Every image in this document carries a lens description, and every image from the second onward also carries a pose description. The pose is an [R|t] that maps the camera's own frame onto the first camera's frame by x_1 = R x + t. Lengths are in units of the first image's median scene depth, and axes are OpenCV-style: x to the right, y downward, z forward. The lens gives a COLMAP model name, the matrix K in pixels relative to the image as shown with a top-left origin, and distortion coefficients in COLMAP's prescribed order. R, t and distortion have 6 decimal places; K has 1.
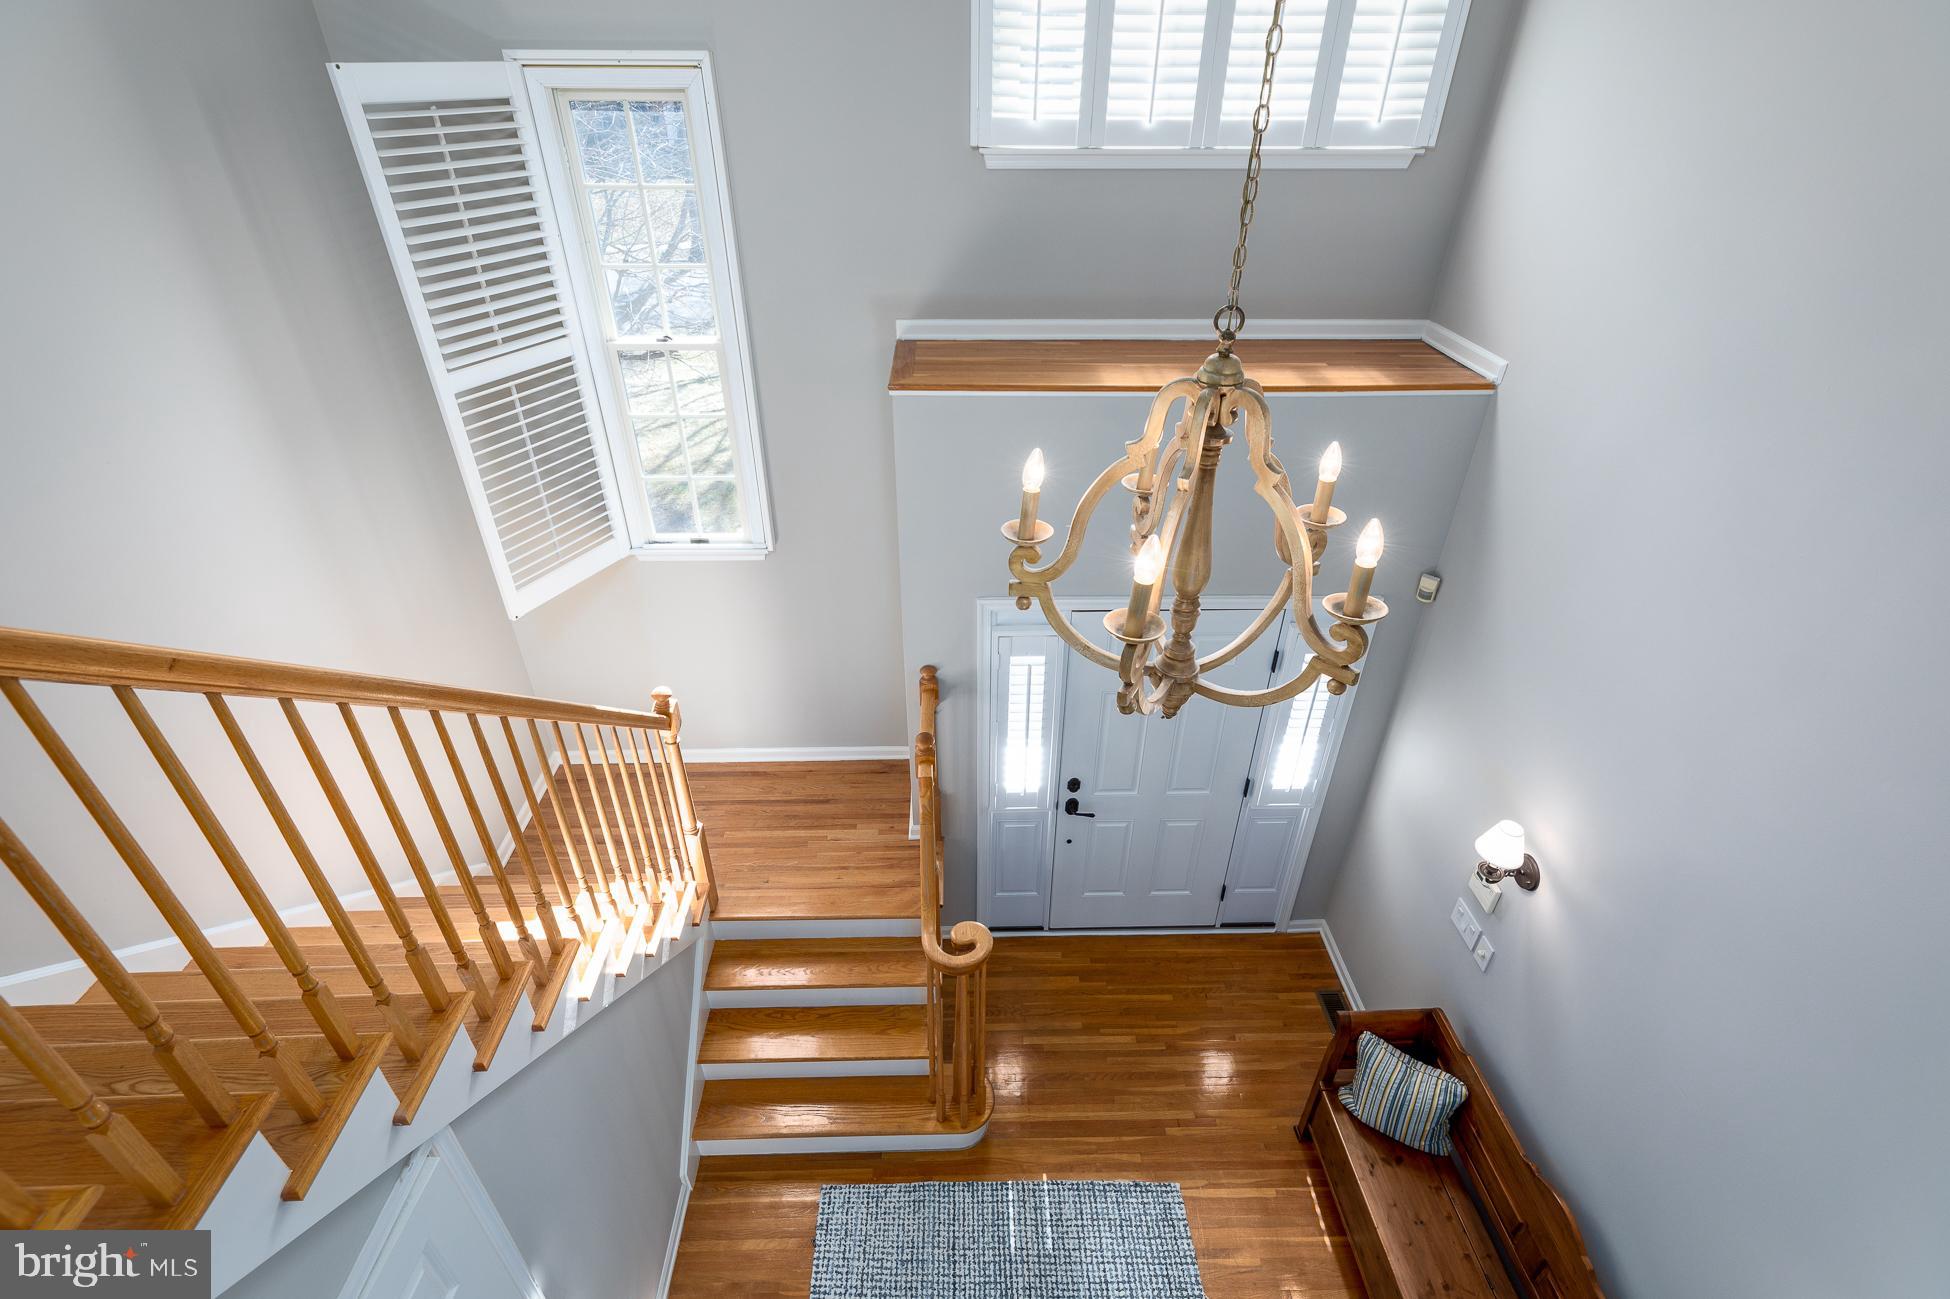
lens RADIAL K [[888.6, 0, 968.4], [0, 888.6, 640.3], [0, 0, 1]] dist [0.013895, 0.000047]
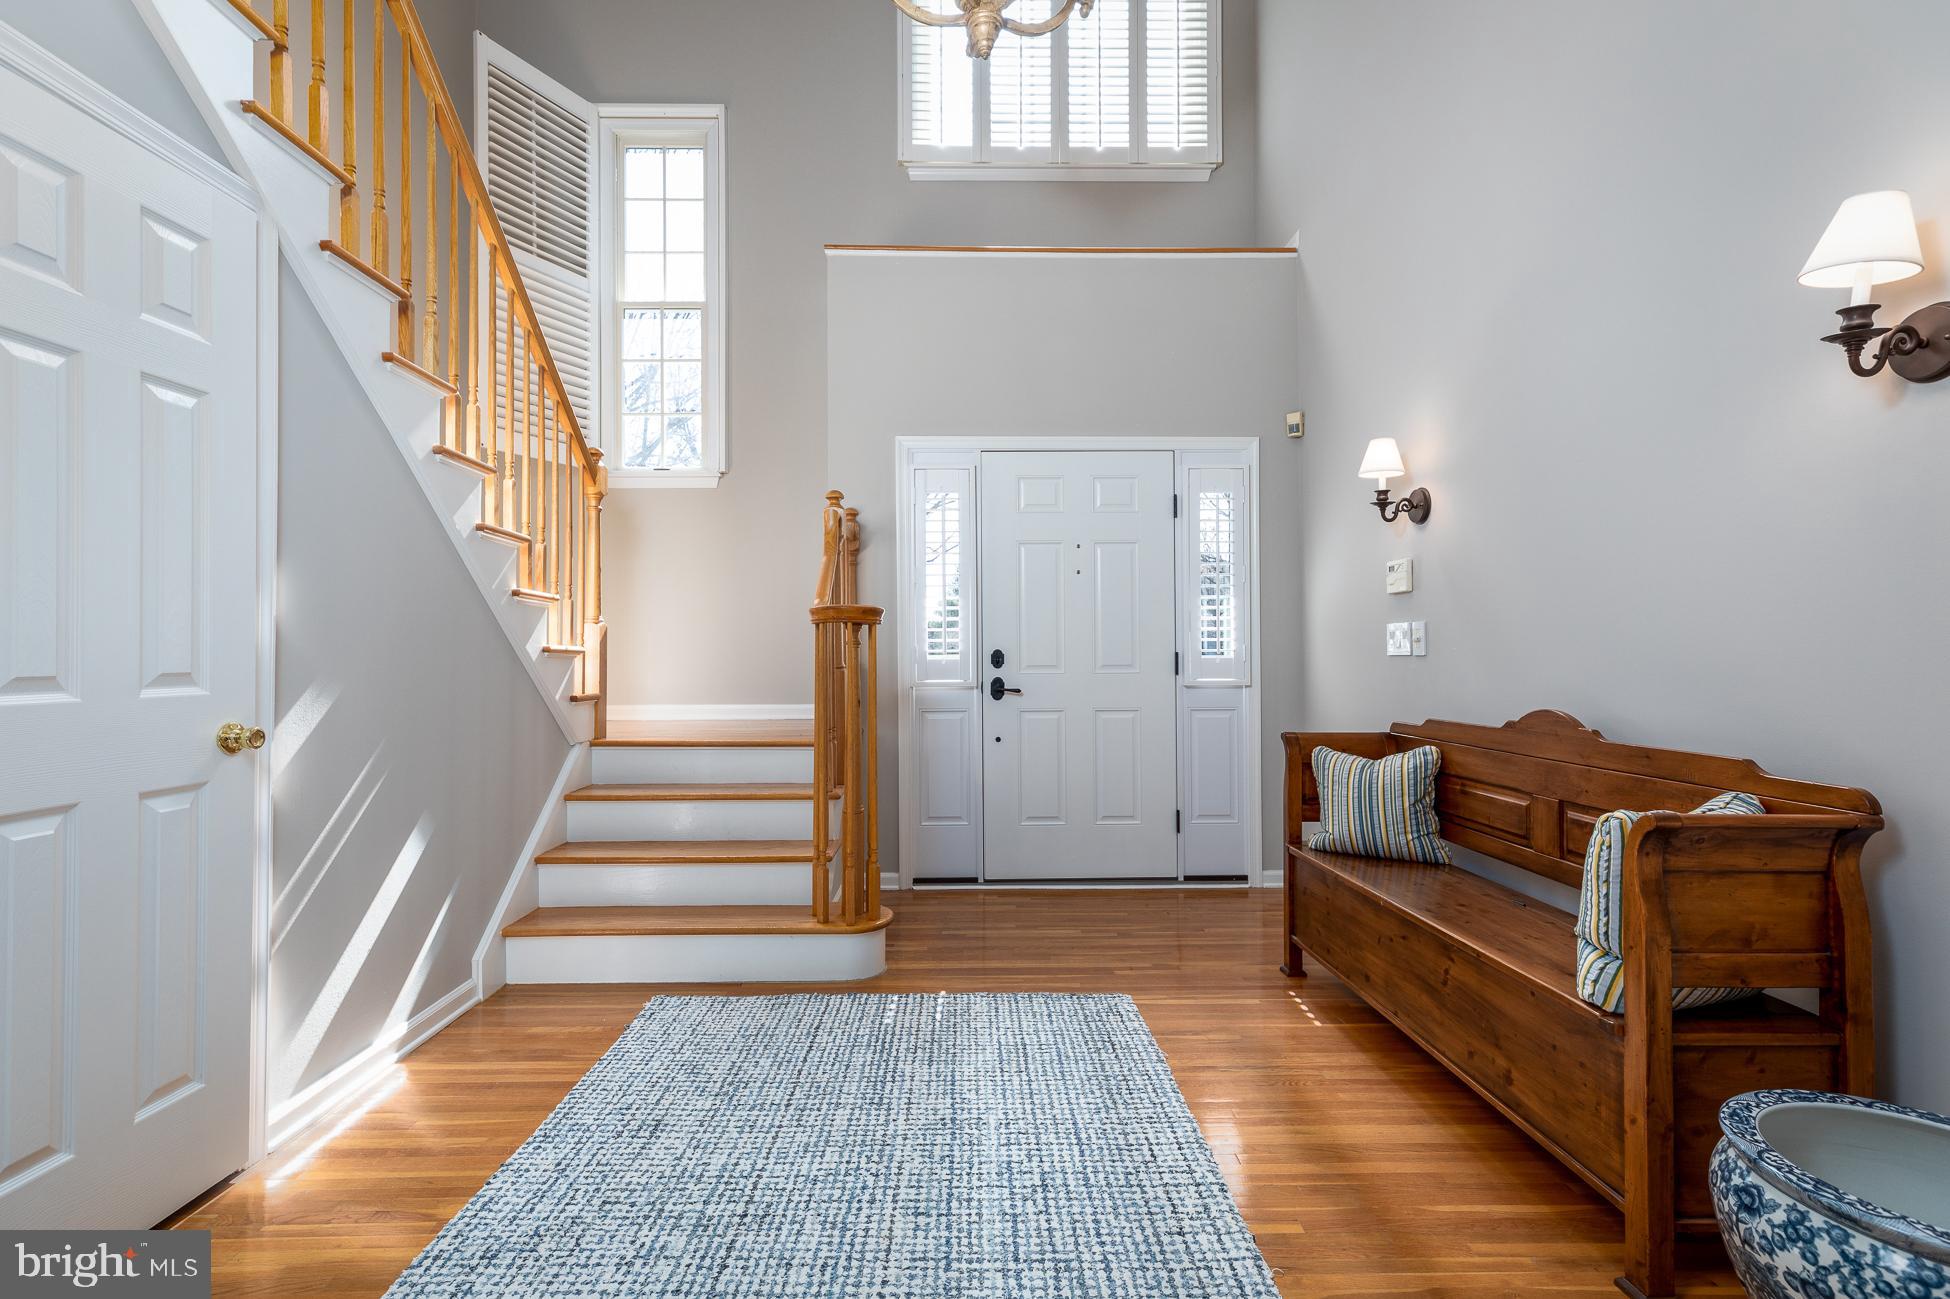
lens RADIAL K [[873.2, 0, 972.4], [0, 873.2, 654.5], [0, 0, 1]] dist [0.001558, 0.000004]
pose [[0.999956, -0.006962, -0.006311, 0.115141], [0.002362, 0.836253, -0.548338, 0.806913], [0.009095, 0.548299, 0.836233, 0.237583]]
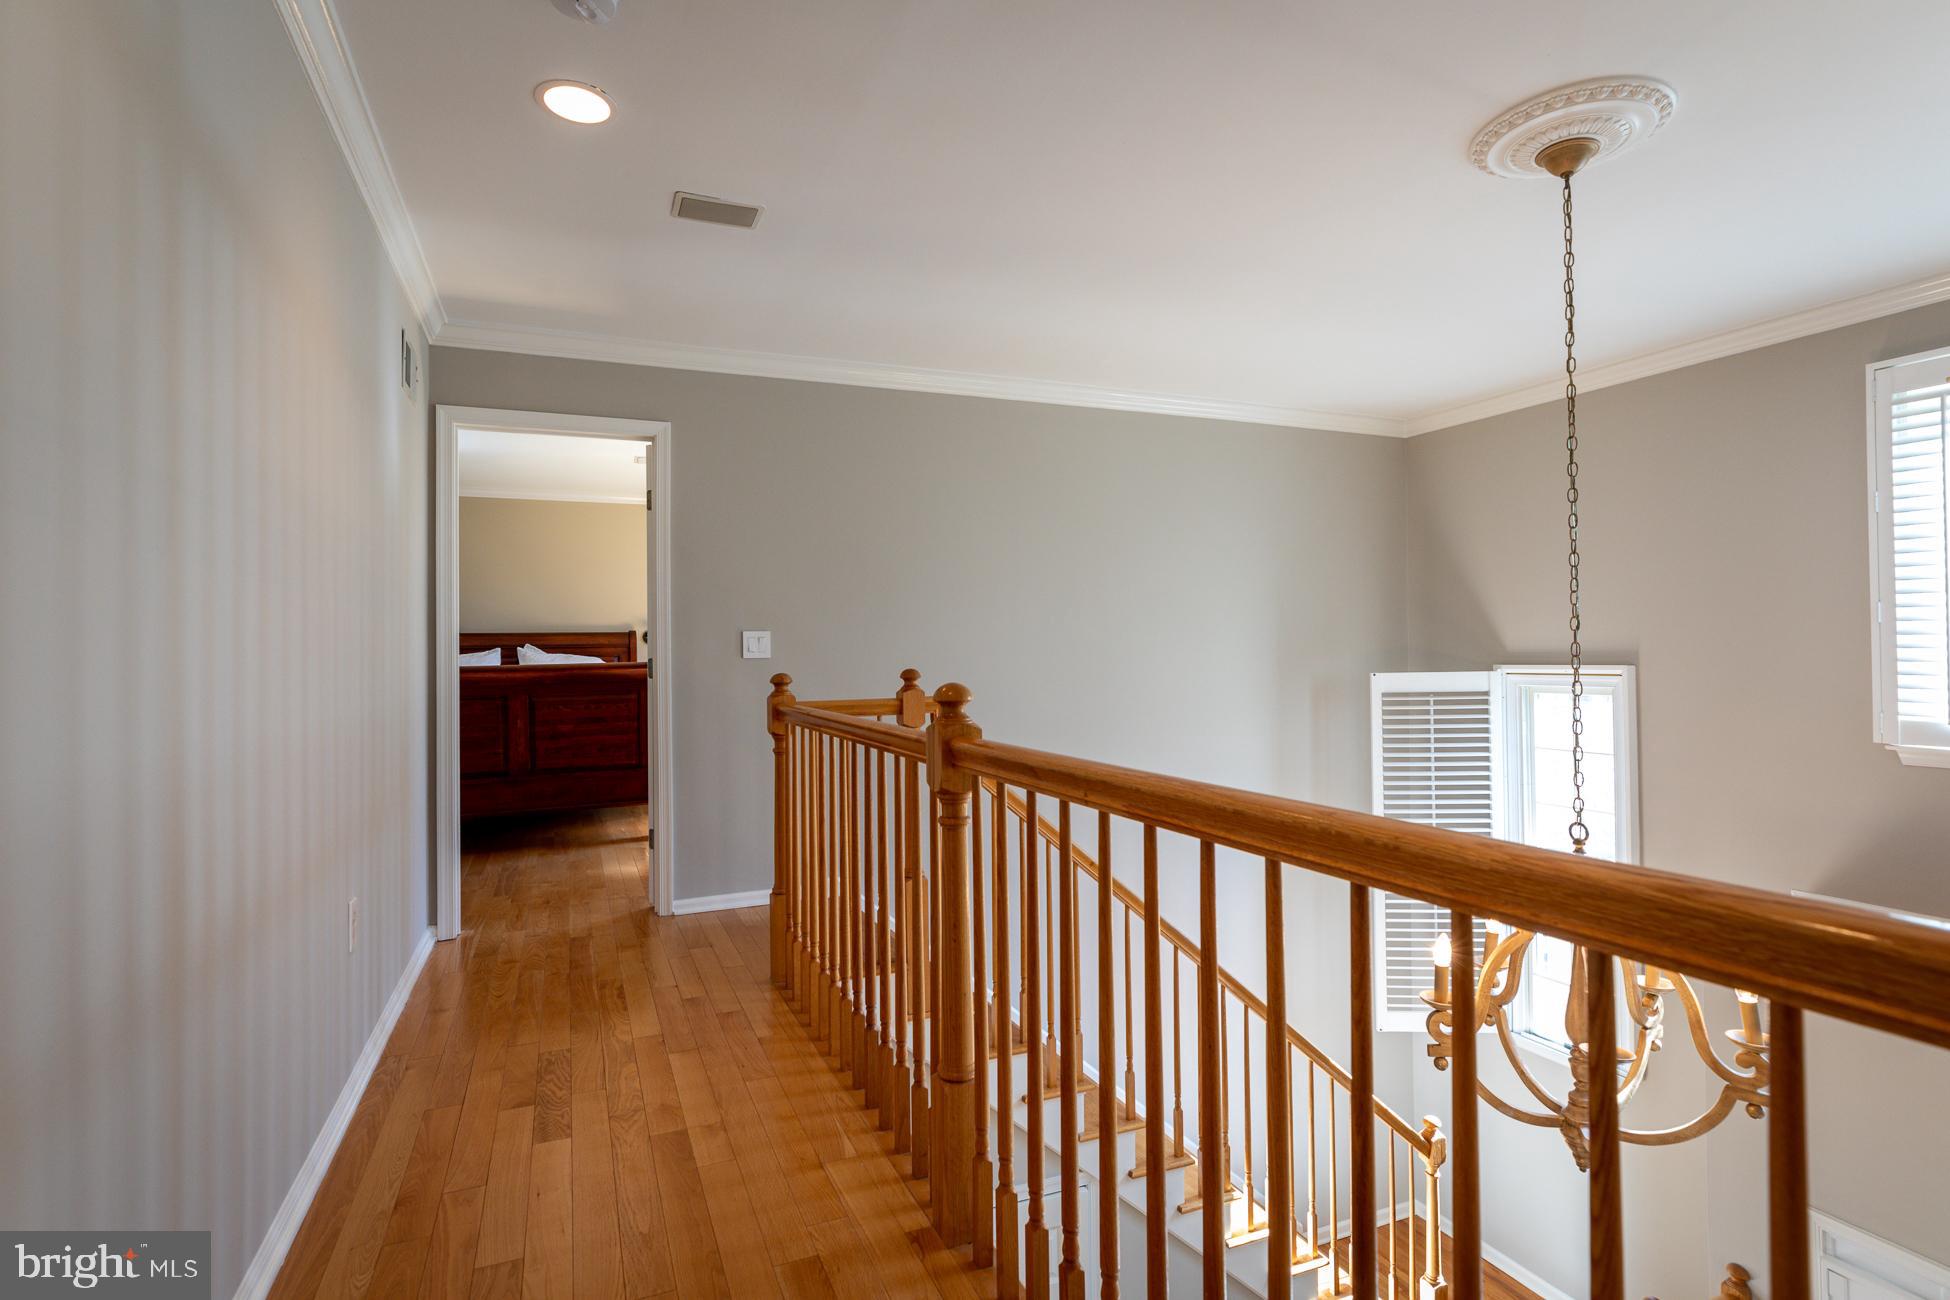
lens RADIAL K [[971.1, 0, 976.5], [0, 971.1, 648.6], [0, 0, 1]] dist [0.000613, 0.000064]
pose [[0.374603, -0.010456, -0.927126, 0.599884], [-0.497776, 0.841345, -0.210614, 0.098616], [0.782235, 0.540398, 0.309966, -0.199405]]
